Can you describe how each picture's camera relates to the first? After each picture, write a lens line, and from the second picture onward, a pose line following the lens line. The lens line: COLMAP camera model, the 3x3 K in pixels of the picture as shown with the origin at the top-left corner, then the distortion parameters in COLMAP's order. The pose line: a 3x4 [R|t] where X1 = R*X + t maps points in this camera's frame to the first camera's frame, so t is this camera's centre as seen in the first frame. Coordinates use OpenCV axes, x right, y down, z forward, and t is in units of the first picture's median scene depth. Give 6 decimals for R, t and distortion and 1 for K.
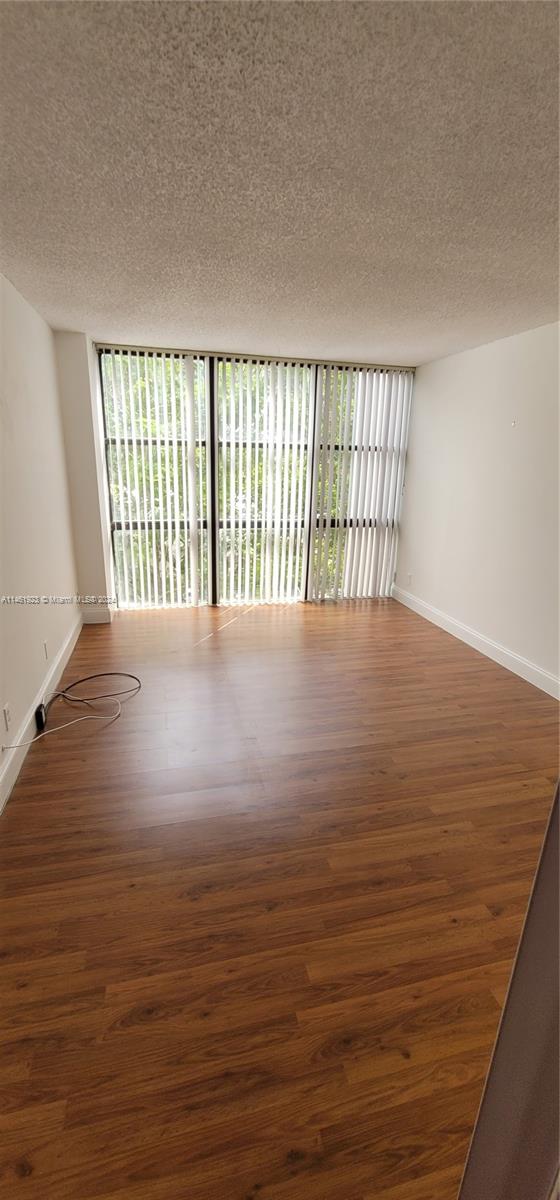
lens RADIAL K [[491.7, 0, 279.7], [0, 491.7, 598.6], [0, 0, 1]] dist [-0.006600, 0.000243]
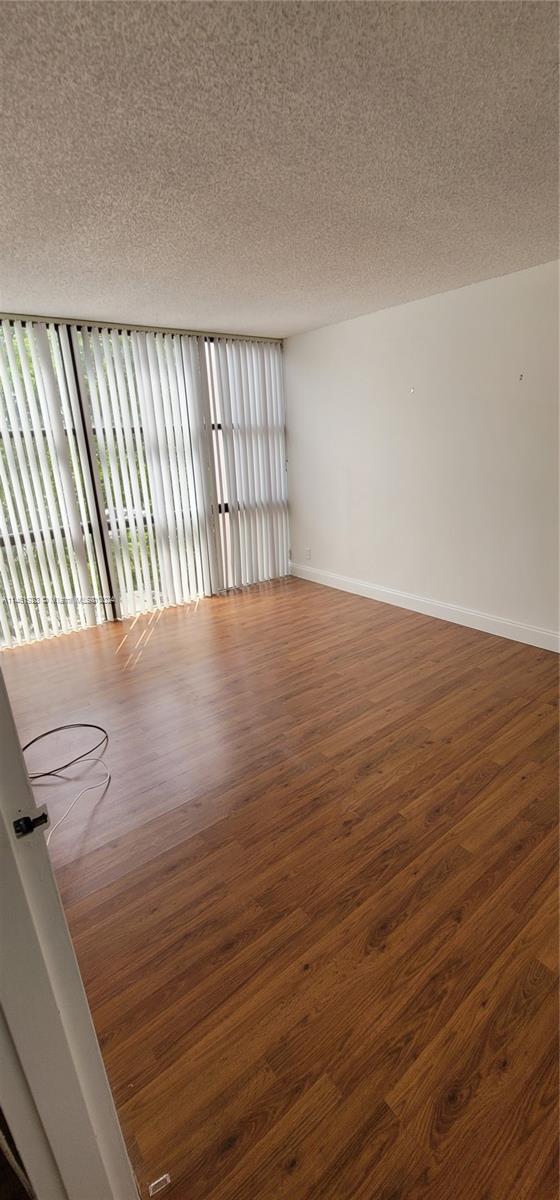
lens RADIAL K [[491.7, 0, 286.3], [0, 491.7, 600.0], [0, 0, 1]] dist [-0.006600, 0.000243]
pose [[0.906238, -0.197112, 0.374005, -0.194670], [0.184640, 0.980361, 0.069287, -0.028354], [-0.380317, 0.006266, 0.924835, 0.097344]]
